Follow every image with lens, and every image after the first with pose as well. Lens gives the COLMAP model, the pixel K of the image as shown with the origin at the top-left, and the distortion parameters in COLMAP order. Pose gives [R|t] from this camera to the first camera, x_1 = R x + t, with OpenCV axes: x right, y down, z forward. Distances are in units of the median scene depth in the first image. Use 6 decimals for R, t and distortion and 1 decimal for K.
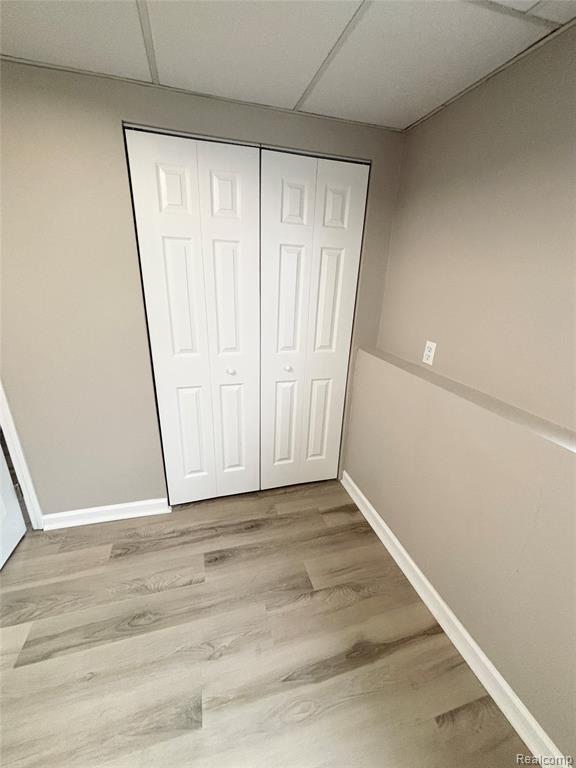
lens RADIAL K [[309.7, 0, 288.6], [0, 309.7, 383.4], [0, 0, 1]] dist [0.001683, -0.000493]
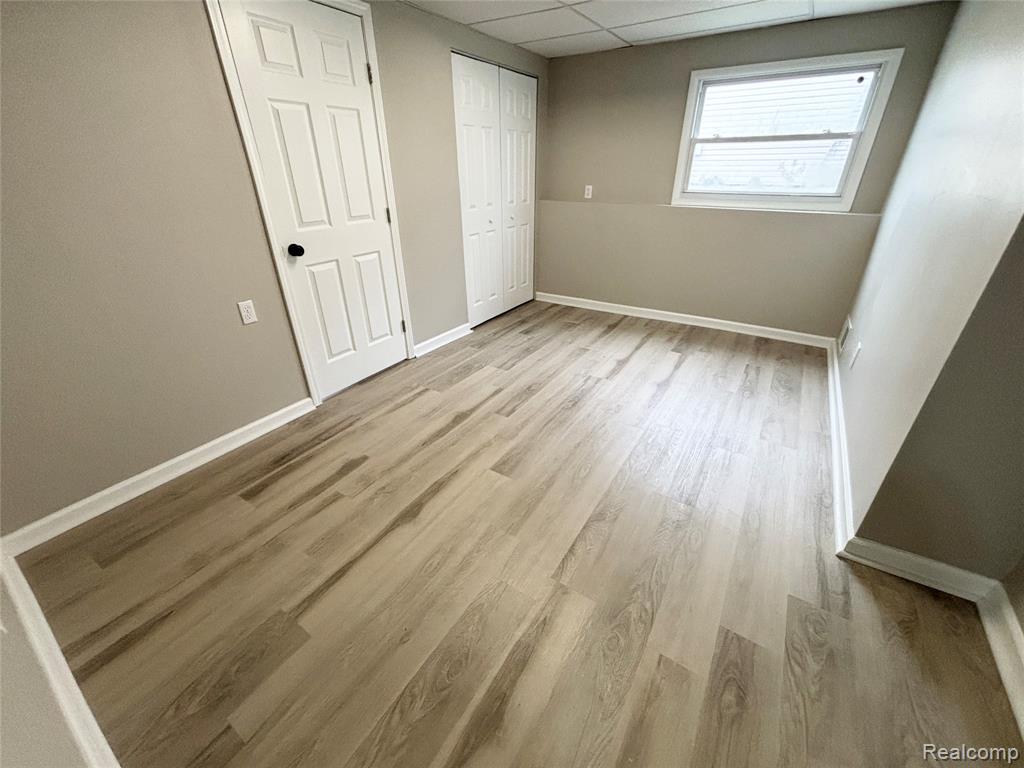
lens RADIAL K [[412.9, 0, 509.3], [0, 412.9, 385.3], [0, 0, 1]] dist [0.001683, -0.000493]
pose [[0.756890, -0.340233, 0.557995, -1.666523], [0.253062, 0.939773, 0.229754, 0.300606], [-0.602559, -0.032691, 0.797405, -0.746424]]
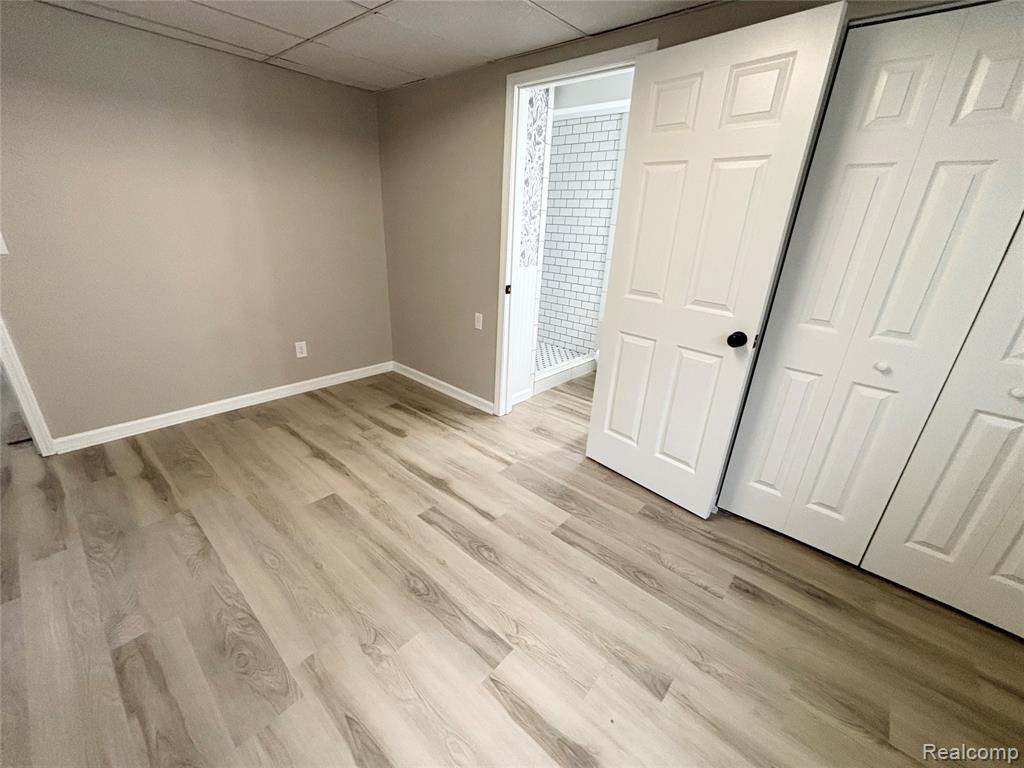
lens RADIAL K [[413.4, 0, 512.8], [0, 413.4, 382.9], [0, 0, 1]] dist [0.003673, 0.000223]
pose [[0.541609, 0.304717, -0.783459, 0.096773], [-0.305018, 0.939710, 0.154629, 0.105265], [0.783342, 0.155220, 0.601899, -0.144290]]
